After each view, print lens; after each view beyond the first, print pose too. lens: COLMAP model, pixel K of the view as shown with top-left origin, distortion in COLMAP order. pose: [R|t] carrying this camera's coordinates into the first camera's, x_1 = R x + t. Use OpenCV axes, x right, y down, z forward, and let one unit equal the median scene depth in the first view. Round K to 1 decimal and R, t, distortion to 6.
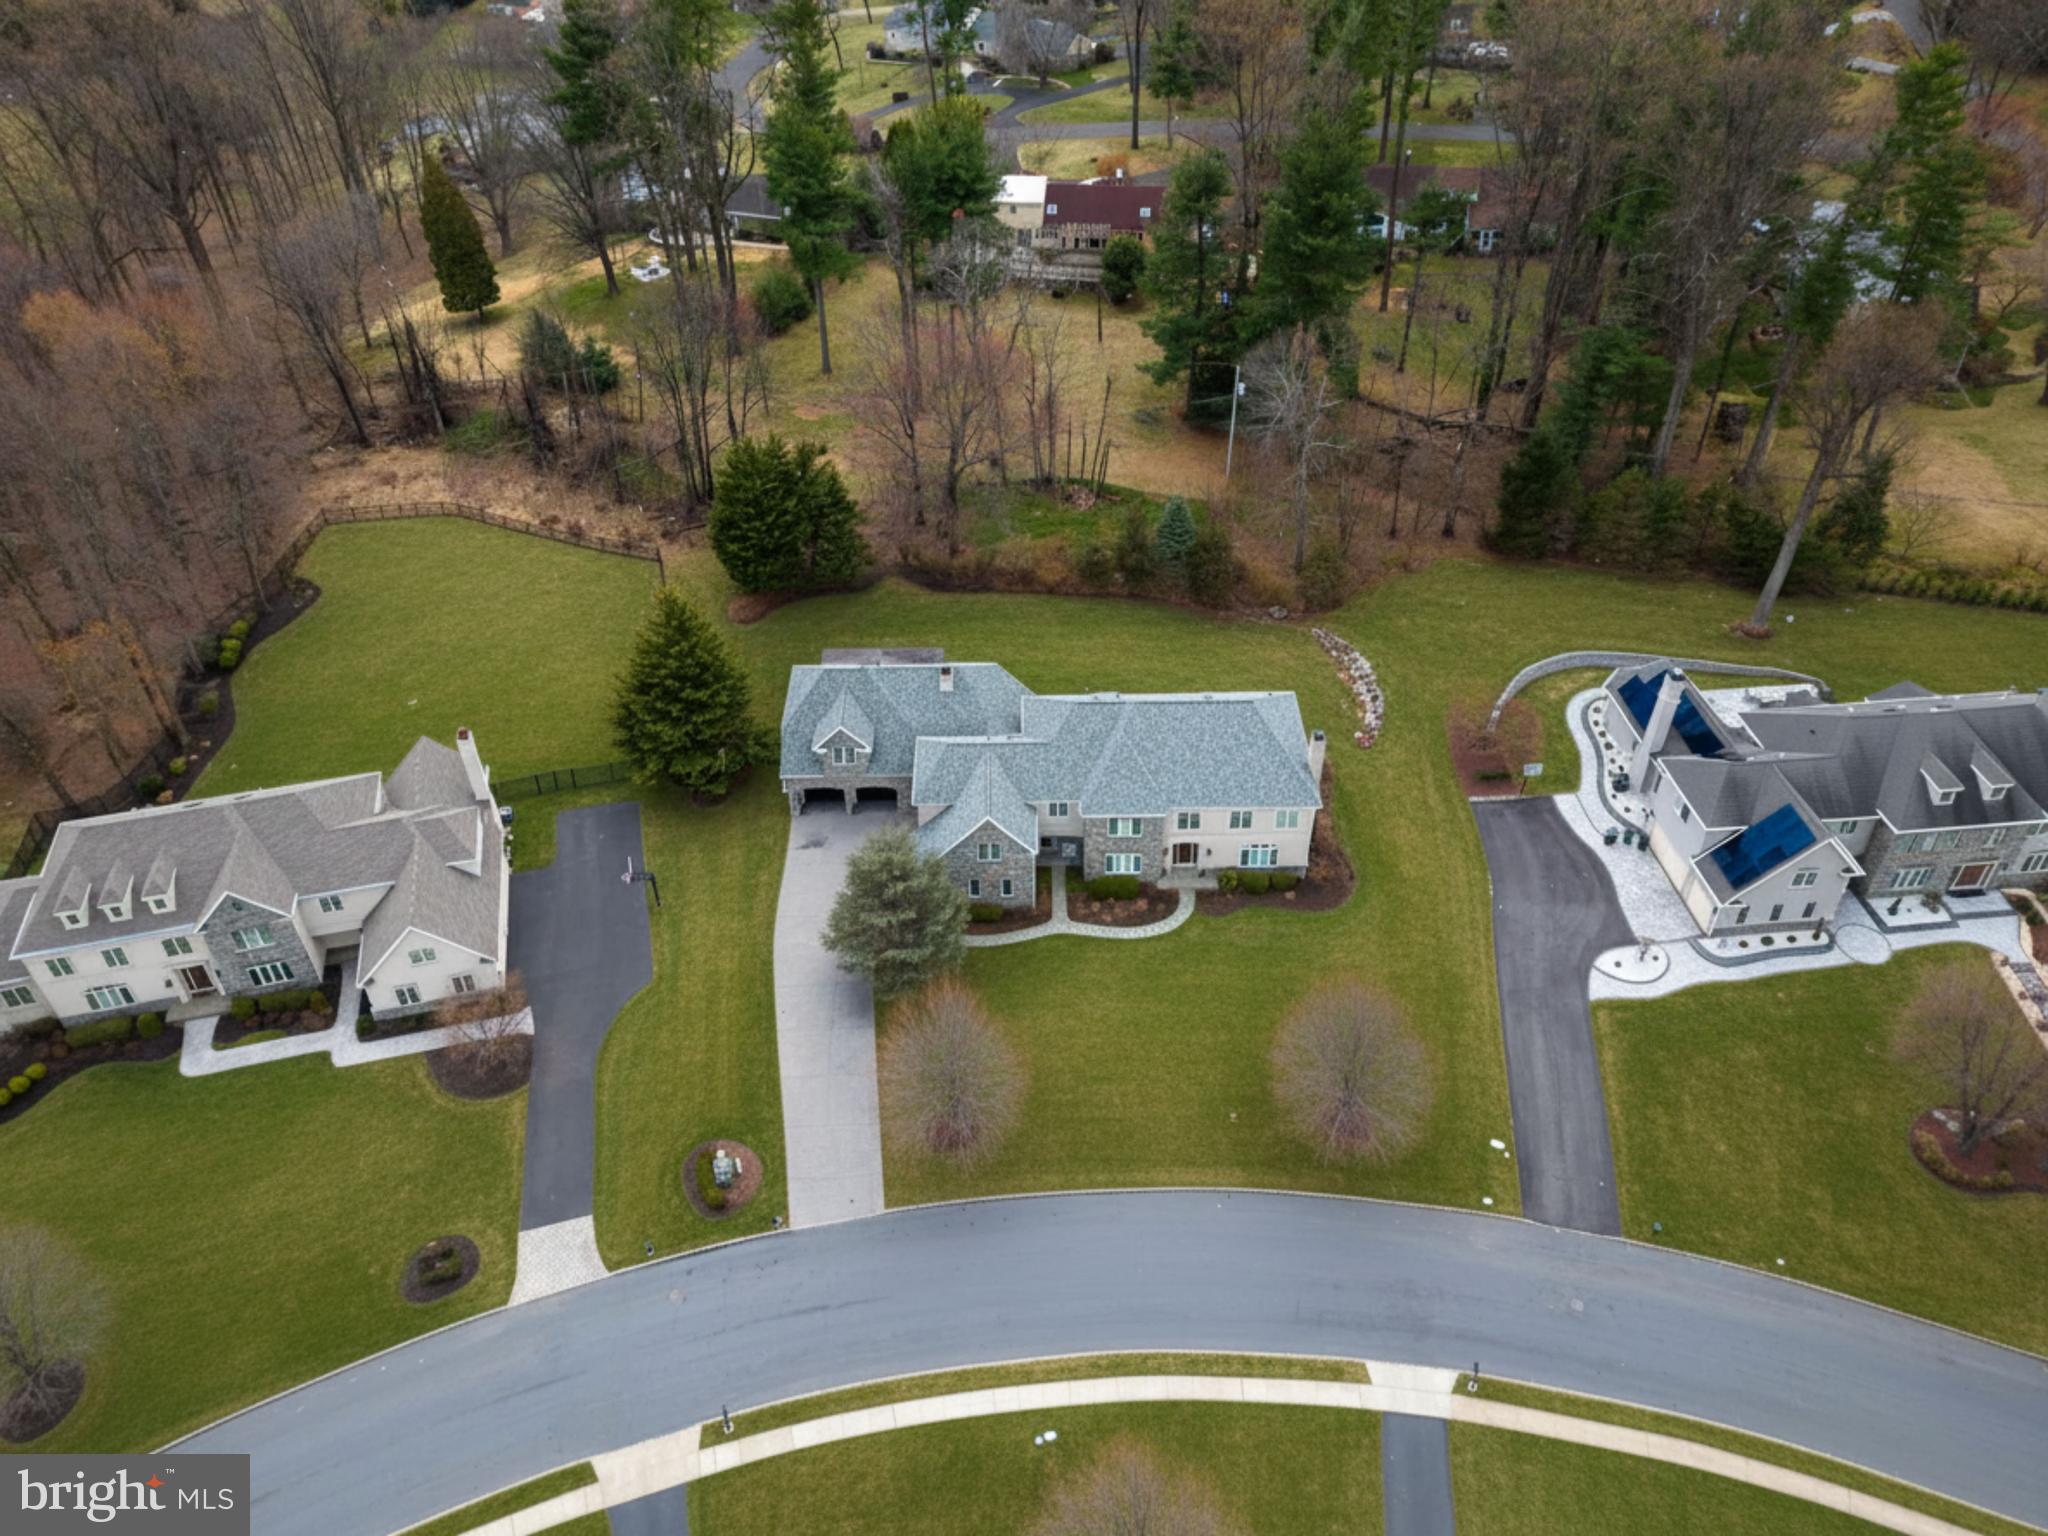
lens RADIAL K [[1400.5, 0, 1024.0], [0, 1400.5, 768.0], [0, 0, 1]] dist [0.003145, 0.000714]
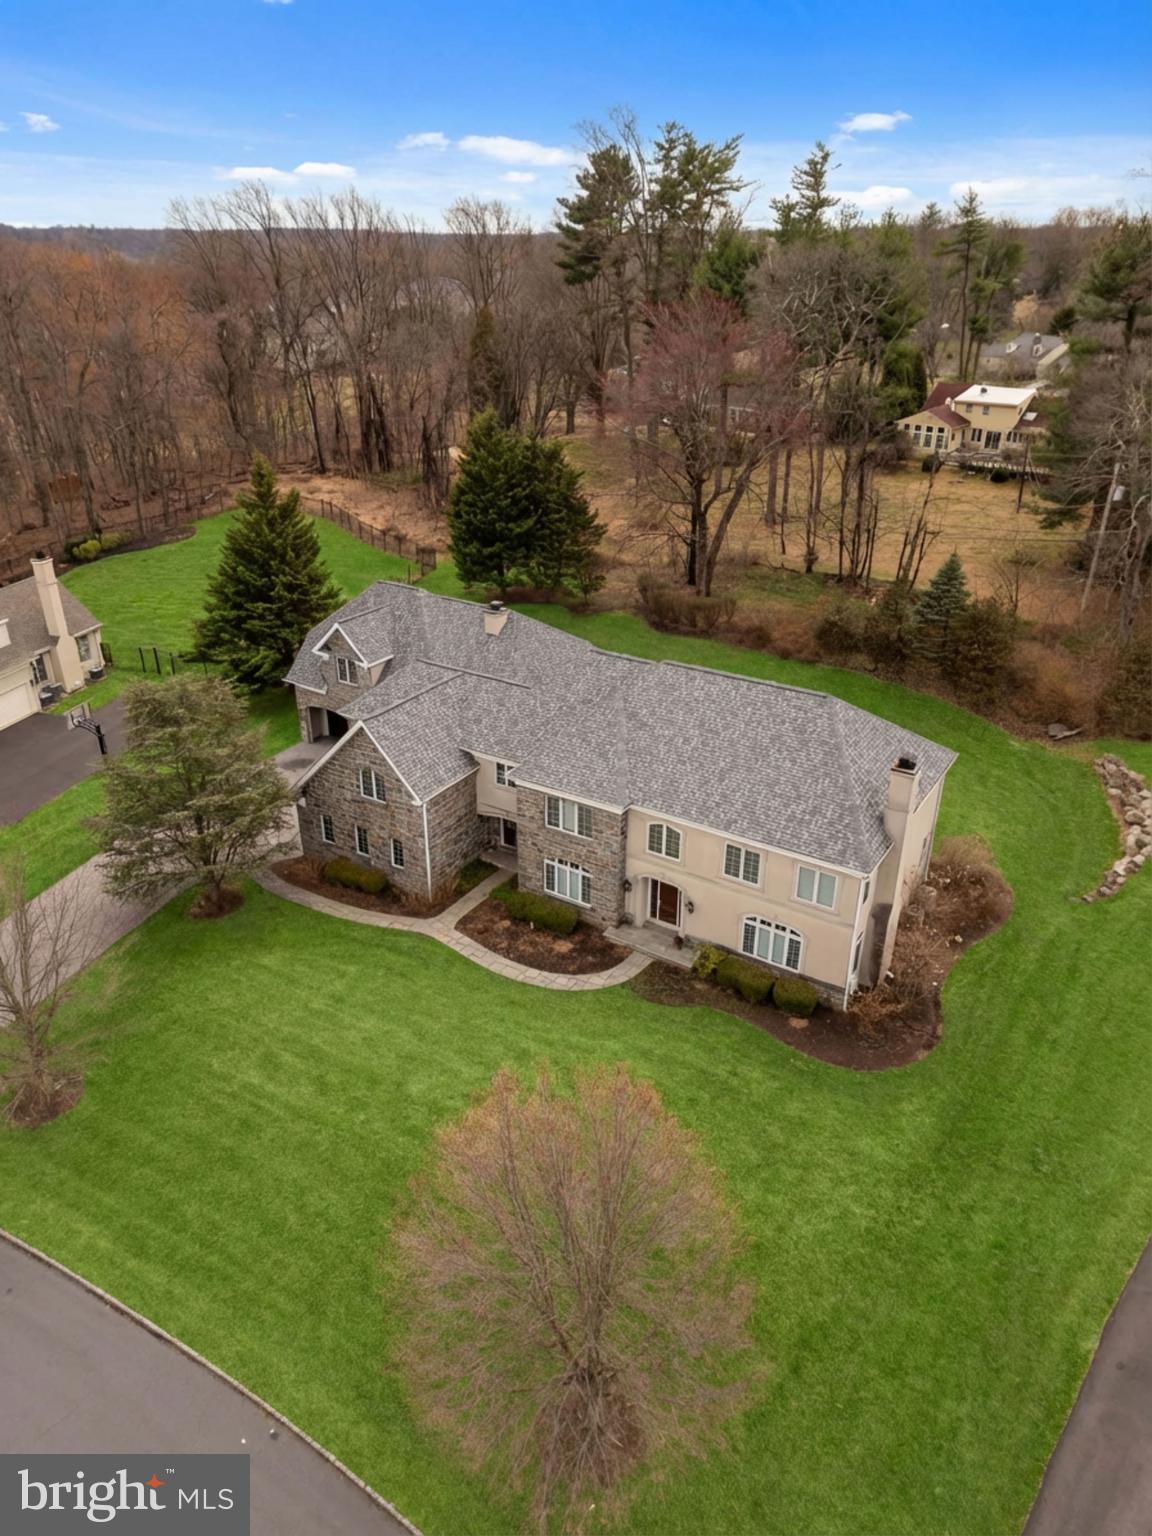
lens RADIAL K [[1050.4, 0, 576.0], [0, 1050.4, 768.0], [0, 0, 1]] dist [0.003145, 0.000714]
pose [[0.847364, 0.244192, -0.471534, 0.298631], [-0.347467, 0.926472, -0.144622, 0.089680], [0.401547, 0.286390, 0.869908, 0.564394]]
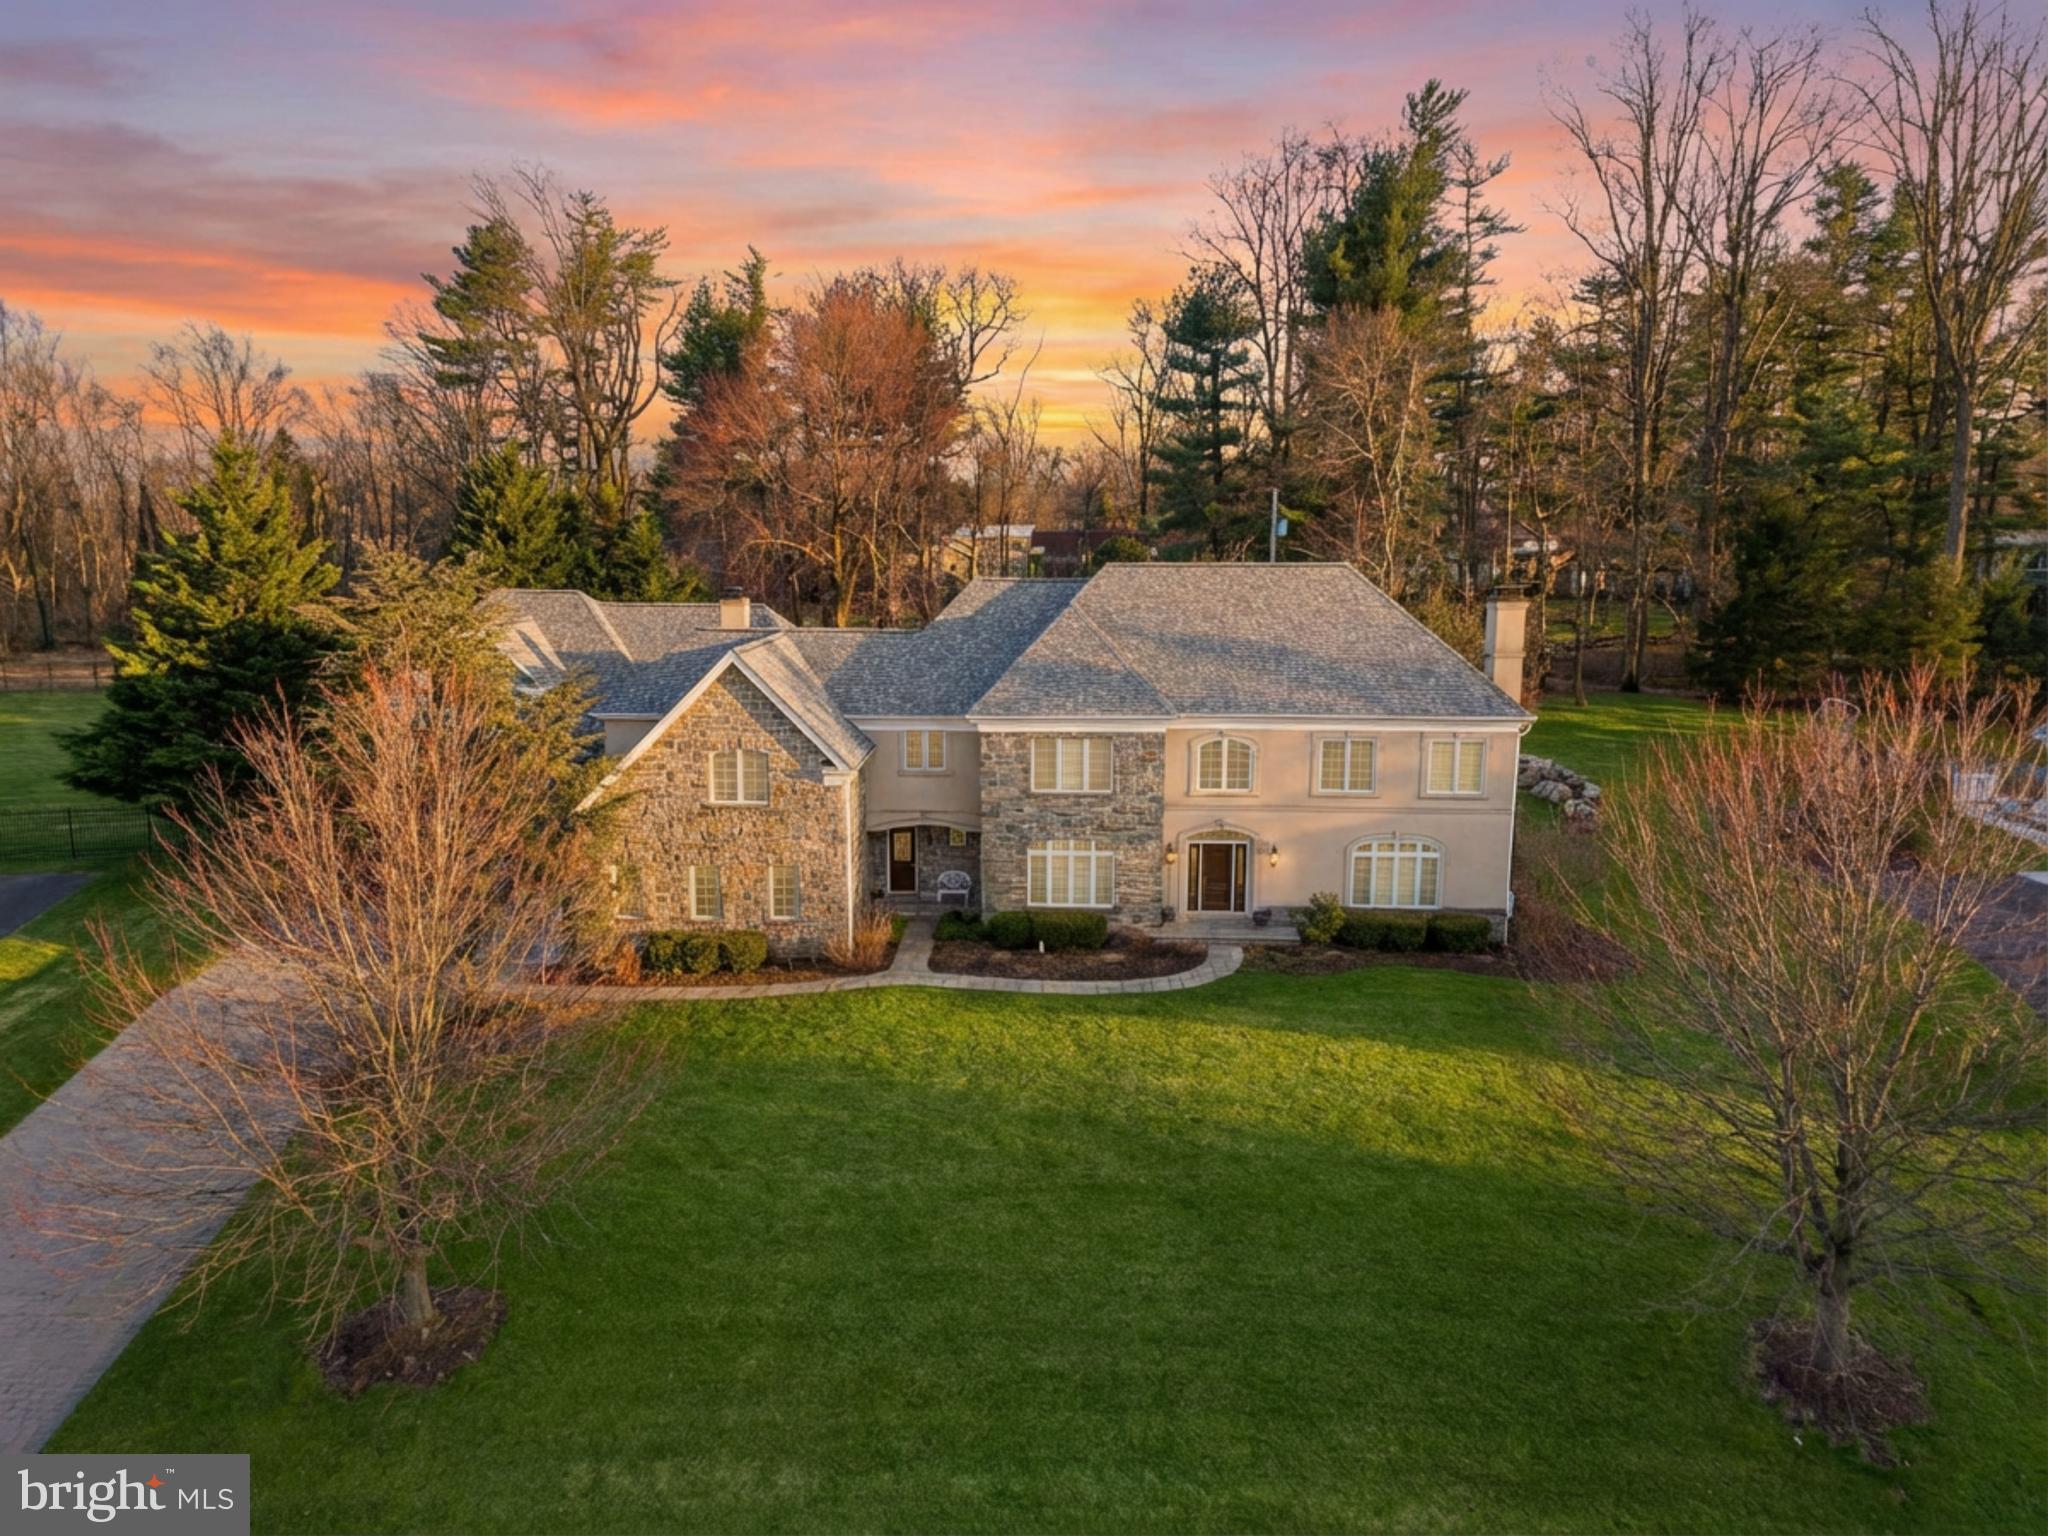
lens RADIAL K [[1400.5, 0, 1024.0], [0, 1400.5, 768.0], [0, 0, 1]] dist [0.003145, 0.000714]
pose [[0.999045, 0.011992, -0.042013, 0.074973], [-0.031059, 0.871242, -0.489870, 0.251926], [0.030729, 0.490707, 0.870783, 0.623526]]
